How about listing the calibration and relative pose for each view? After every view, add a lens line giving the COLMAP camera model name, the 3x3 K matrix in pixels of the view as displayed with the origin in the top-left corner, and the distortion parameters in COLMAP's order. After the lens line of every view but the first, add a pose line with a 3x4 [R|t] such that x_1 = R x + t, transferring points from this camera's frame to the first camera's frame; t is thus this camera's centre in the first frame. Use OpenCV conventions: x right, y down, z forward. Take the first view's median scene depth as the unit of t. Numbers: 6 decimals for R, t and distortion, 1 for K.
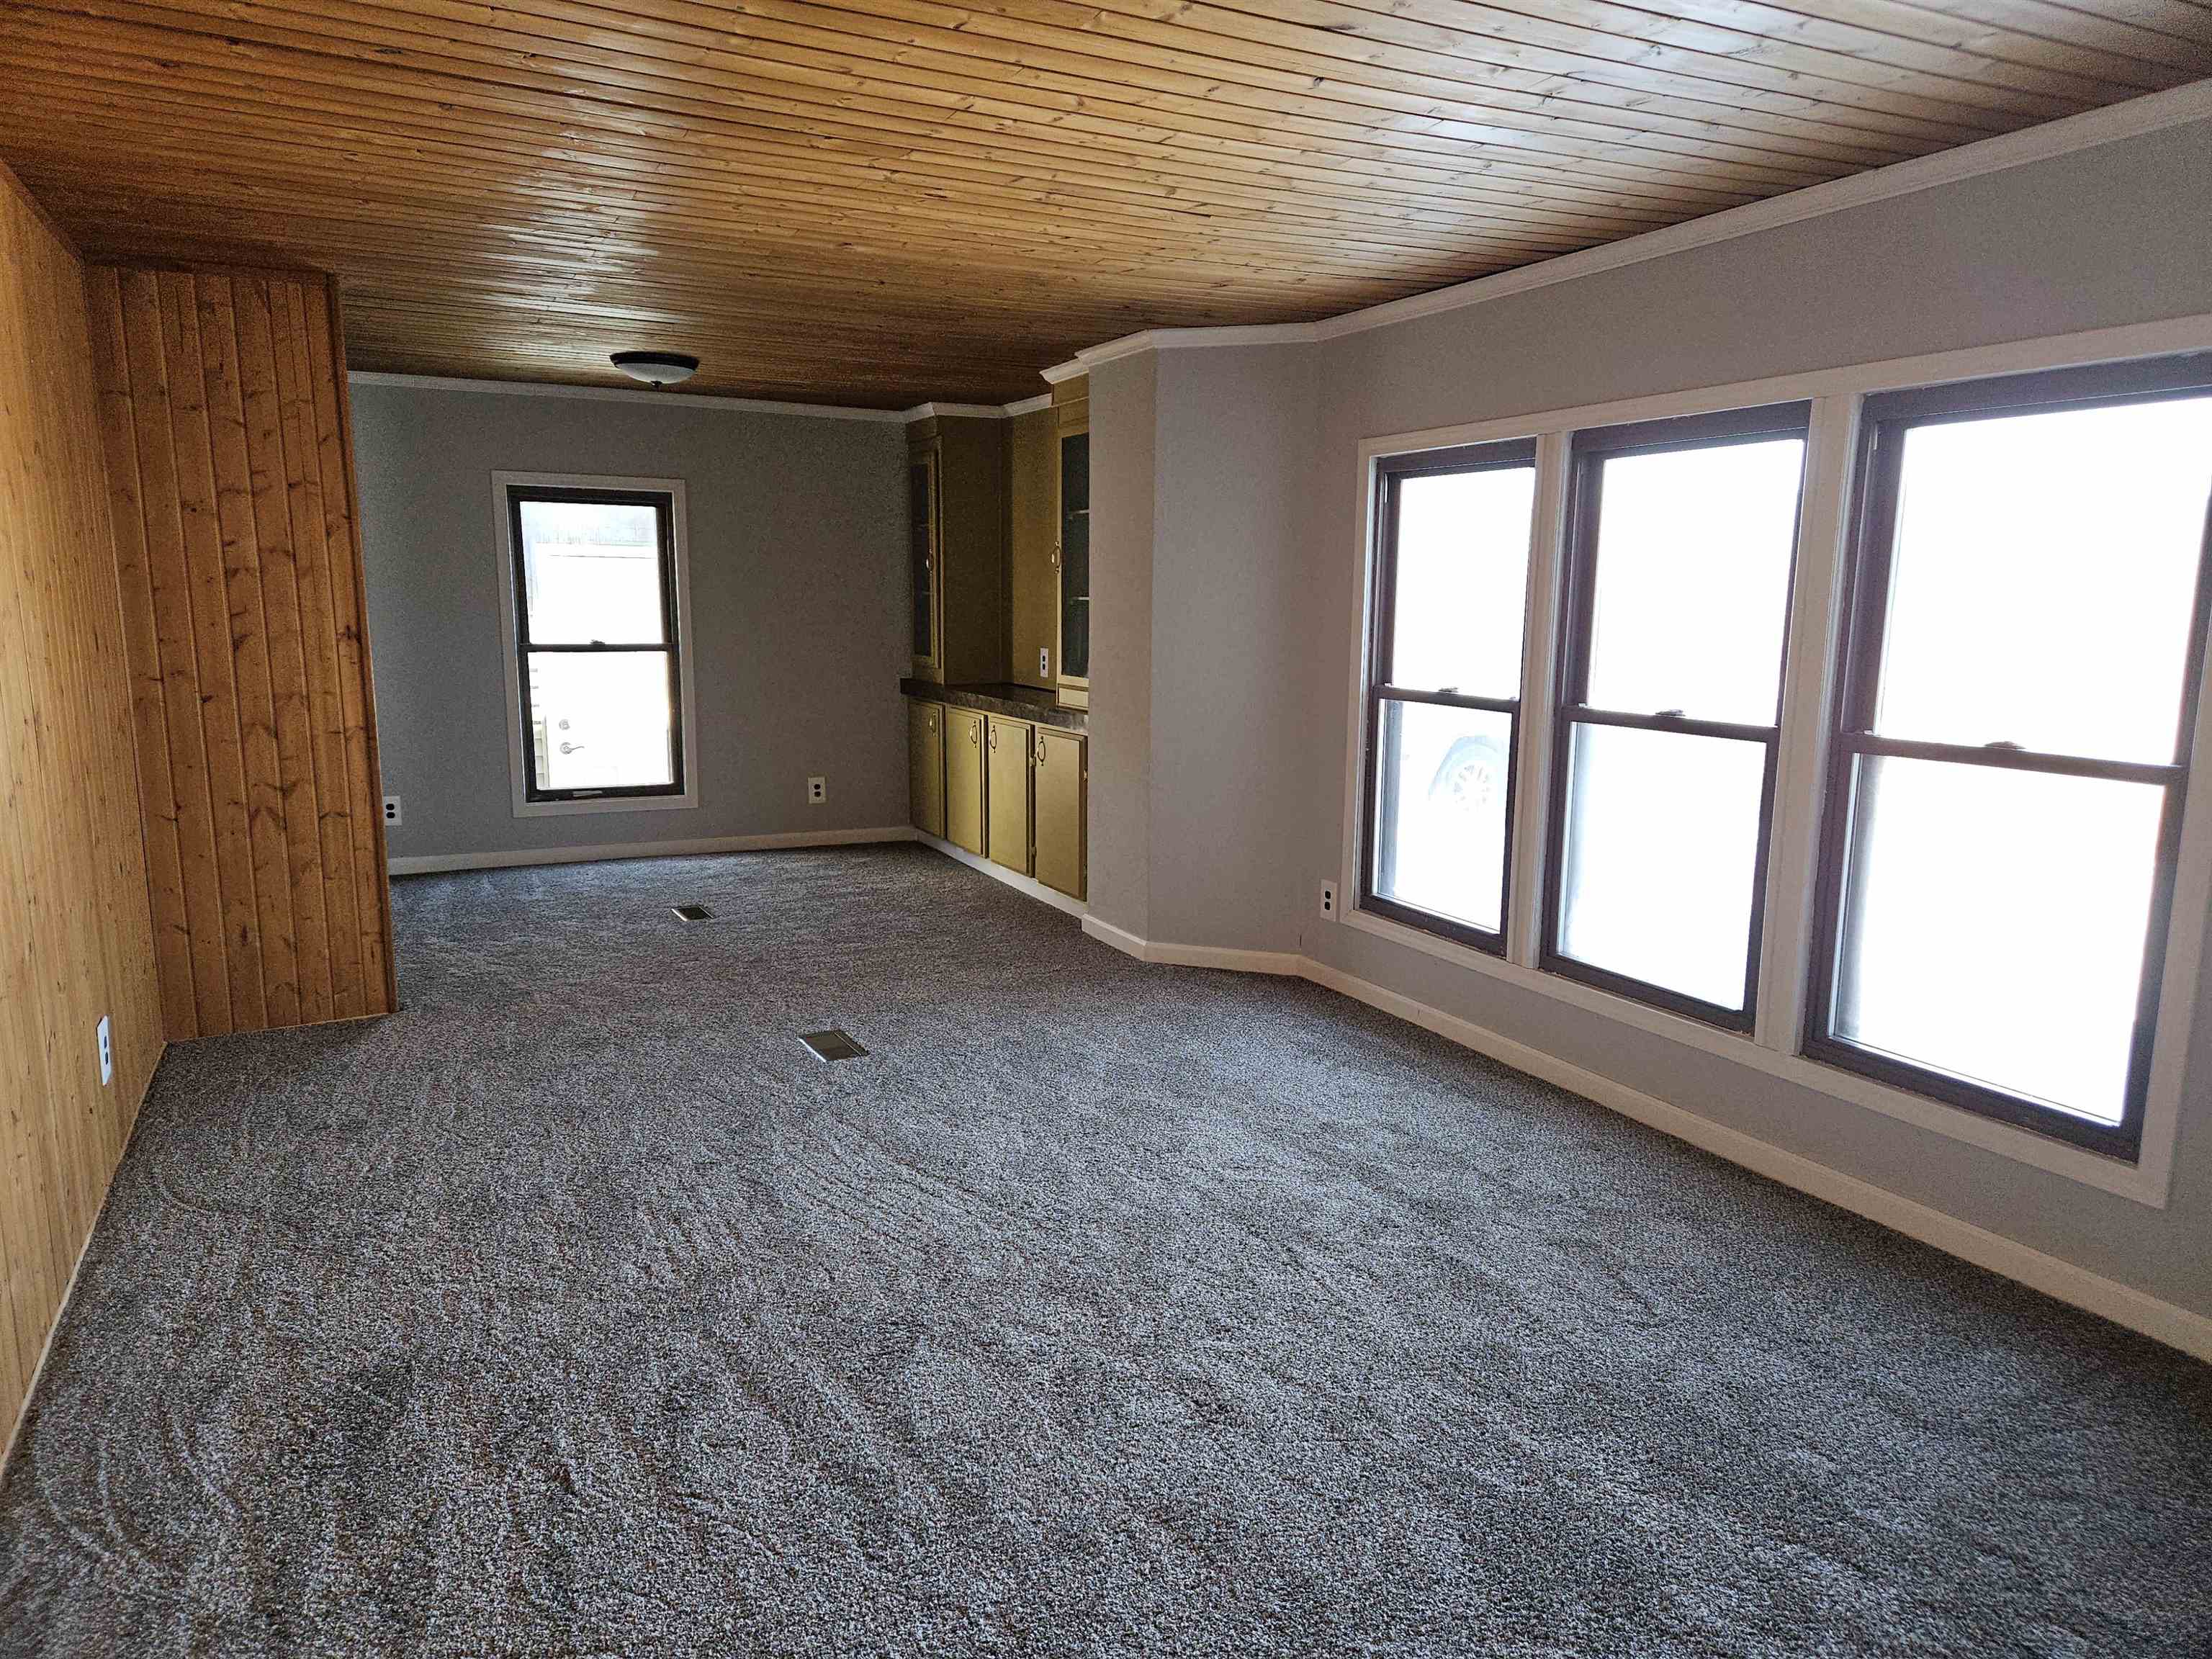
lens RADIAL K [[1458.7, 0, 1079.0], [0, 1458.7, 841.2], [0, 0, 1]] dist [0.083334, -0.070576]
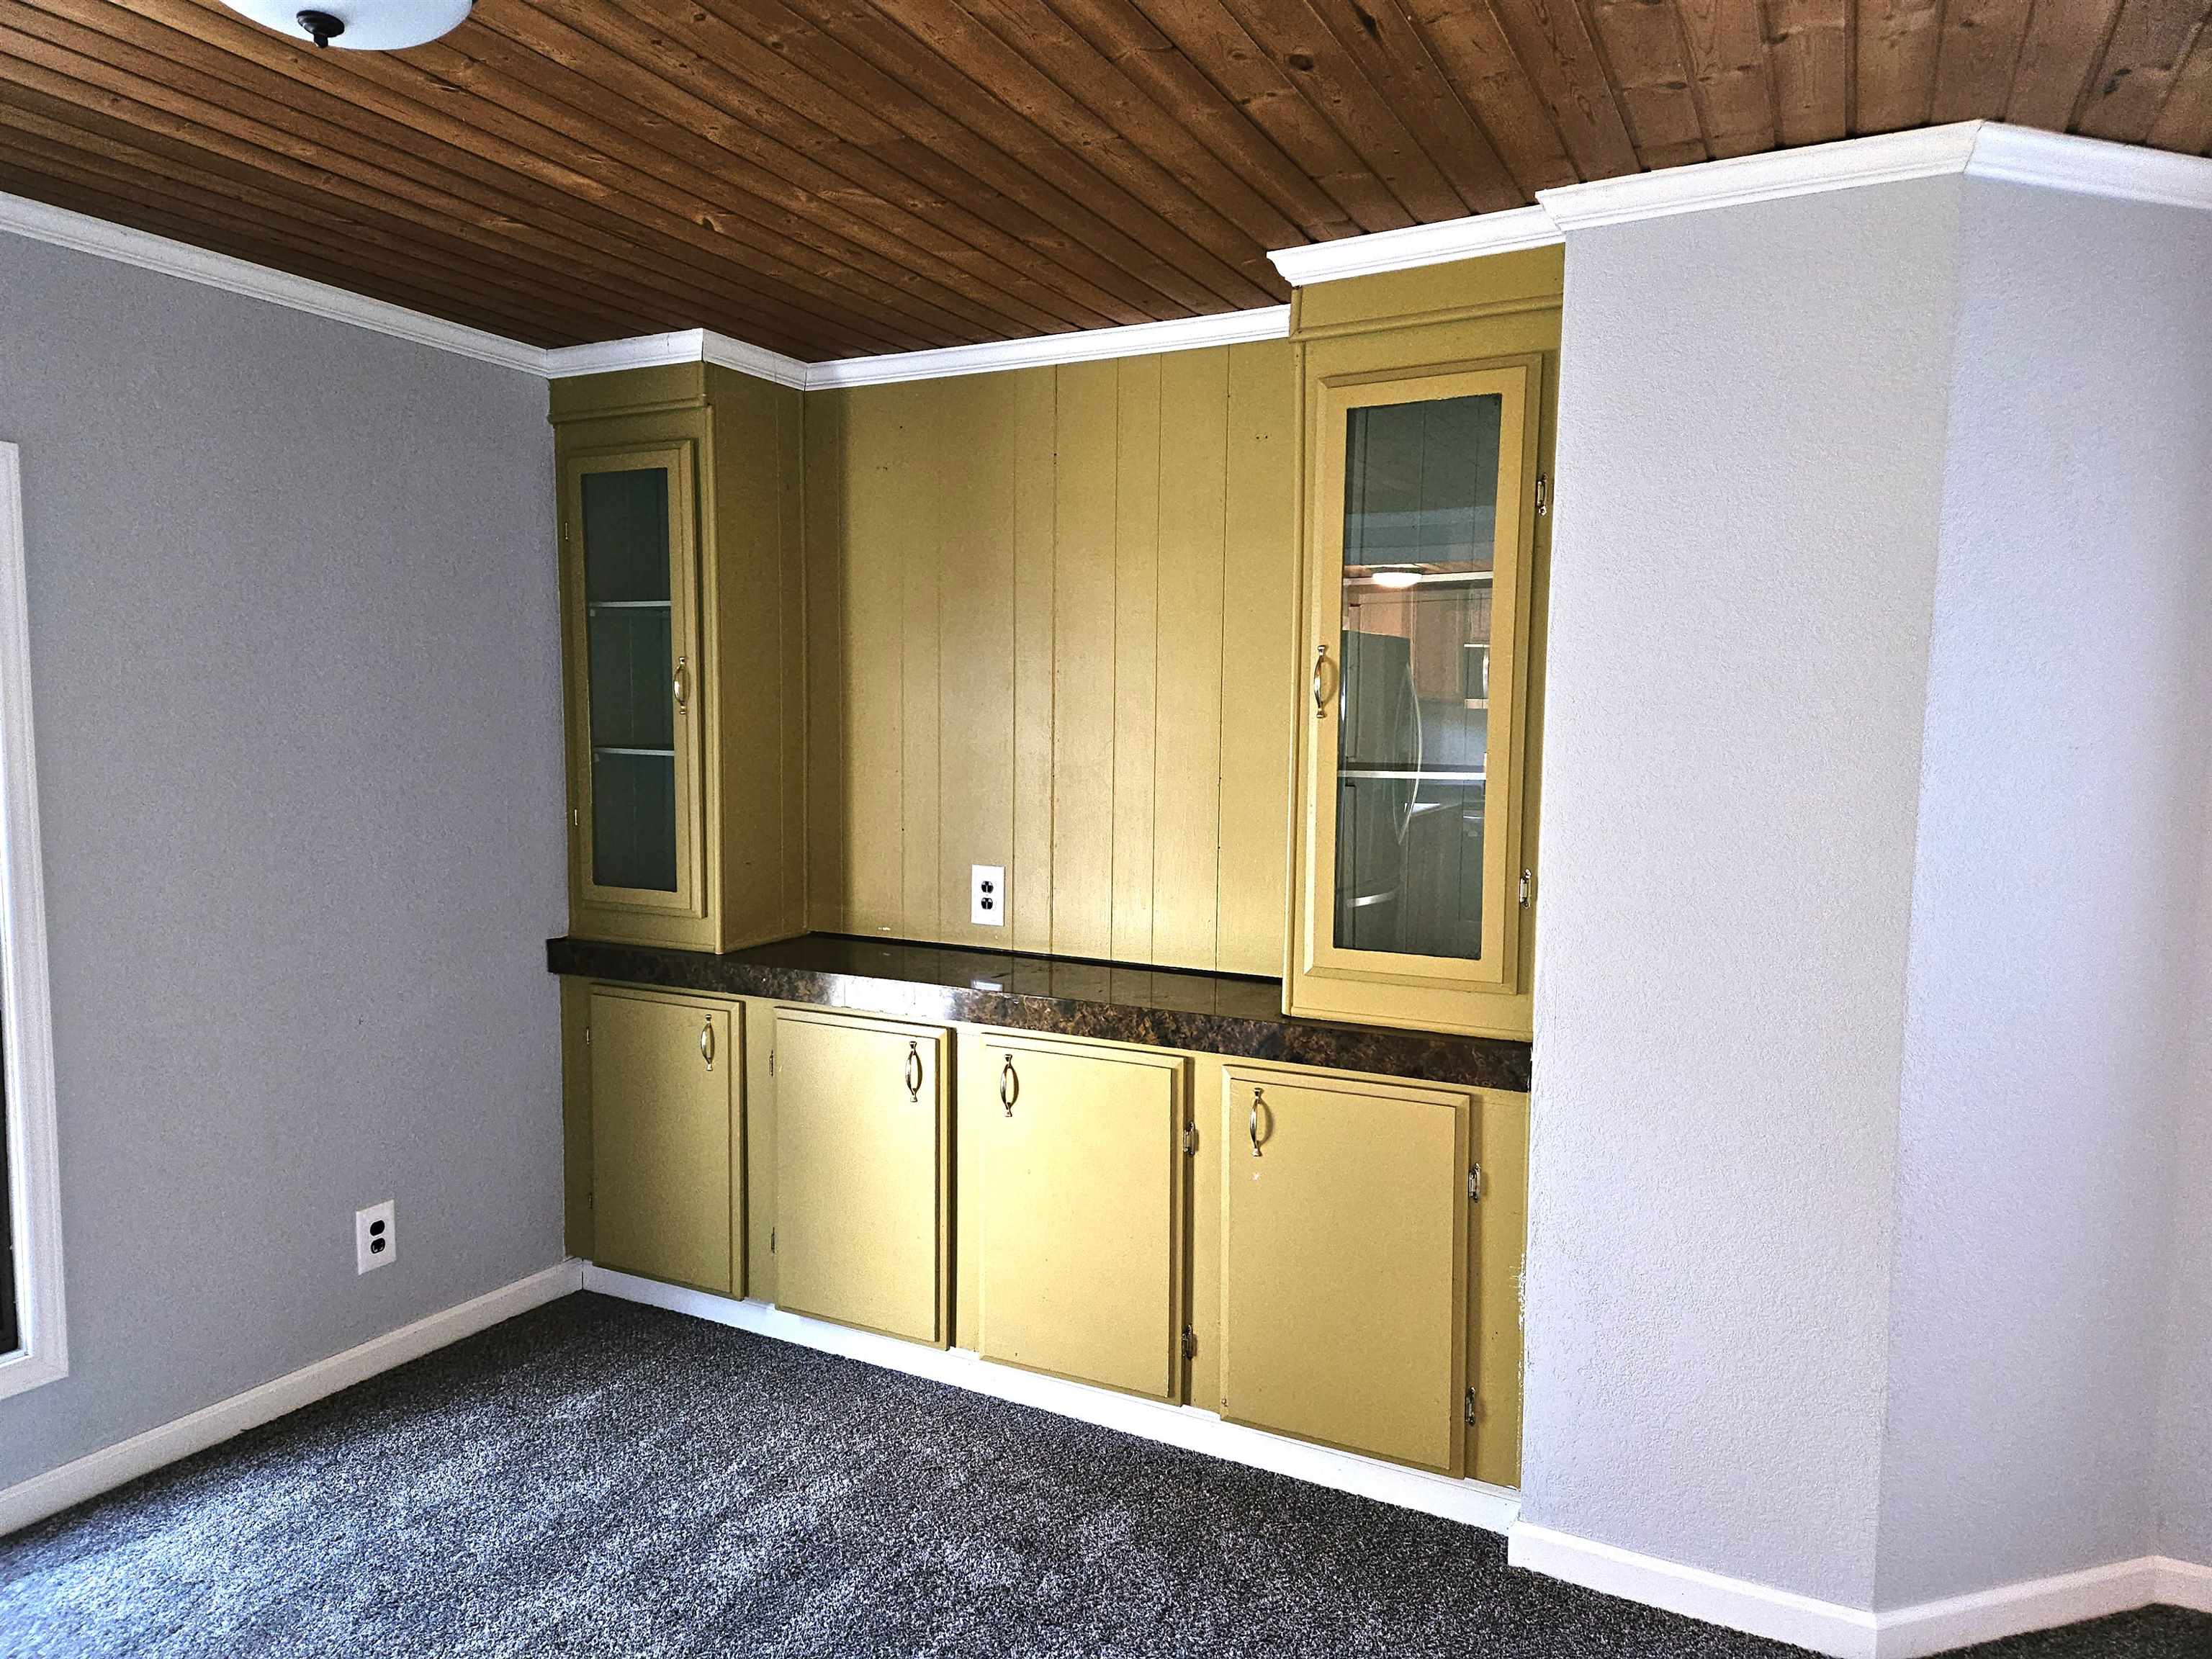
lens RADIAL K [[1458.7, 0, 1079.0], [0, 1458.7, 841.2], [0, 0, 1]] dist [0.083334, -0.070576]
pose [[0.807367, -0.051823, 0.587769, -0.271063], [0.101487, 0.993487, -0.051808, -0.107611], [-0.581256, 0.101479, 0.807368, 0.572718]]
